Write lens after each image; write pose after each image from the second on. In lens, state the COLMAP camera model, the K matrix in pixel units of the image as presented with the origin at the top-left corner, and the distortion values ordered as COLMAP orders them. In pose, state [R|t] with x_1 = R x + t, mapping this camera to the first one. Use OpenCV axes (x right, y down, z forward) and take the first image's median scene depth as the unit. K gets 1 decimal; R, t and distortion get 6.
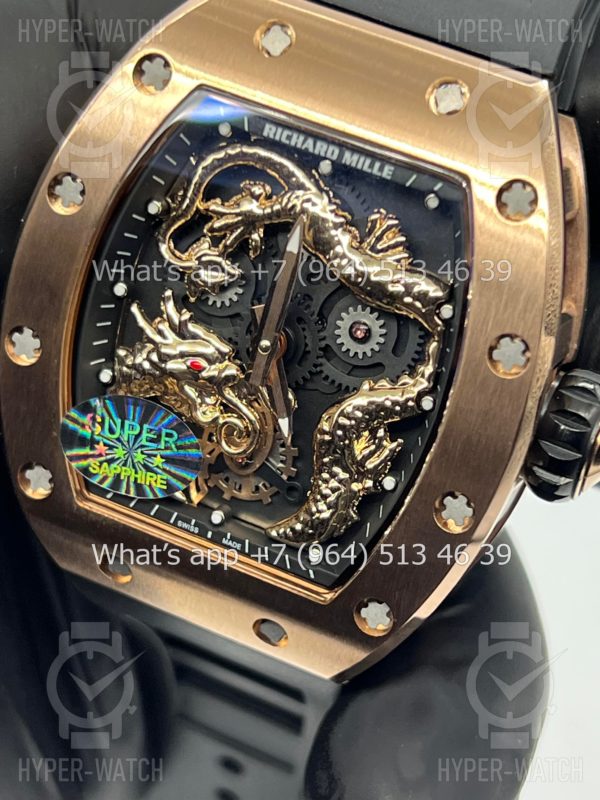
lens RADIAL K [[1901.8, 0, 300.0], [0, 1901.8, 400.0], [0, 0, 1]] dist [0.136727, 0.463512]
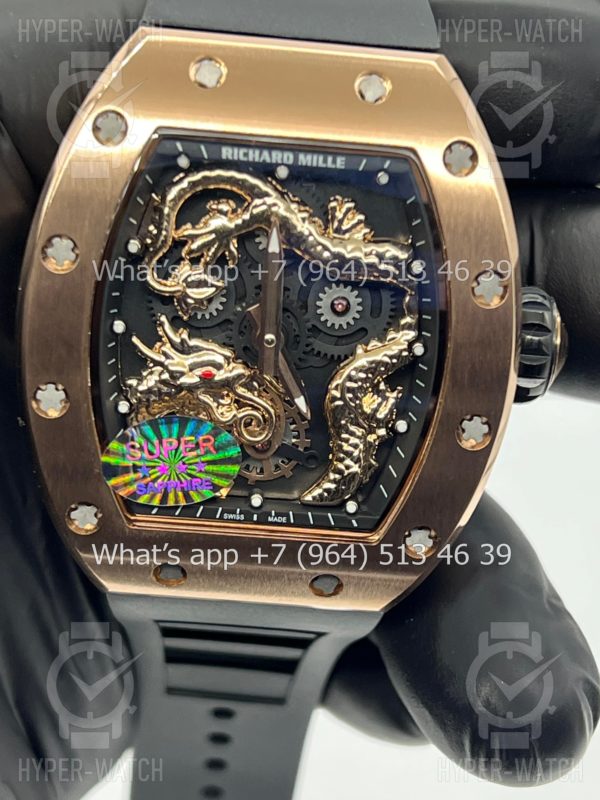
lens RADIAL K [[1901.8, 0, 300.0], [0, 1901.8, 400.0], [0, 0, 1]] dist [0.136727, 0.463512]
pose [[0.920022, -0.274045, 0.280105, -0.323068], [0.271951, 0.961157, 0.047121, -0.041671], [-0.282138, 0.032822, 0.958812, -0.080746]]
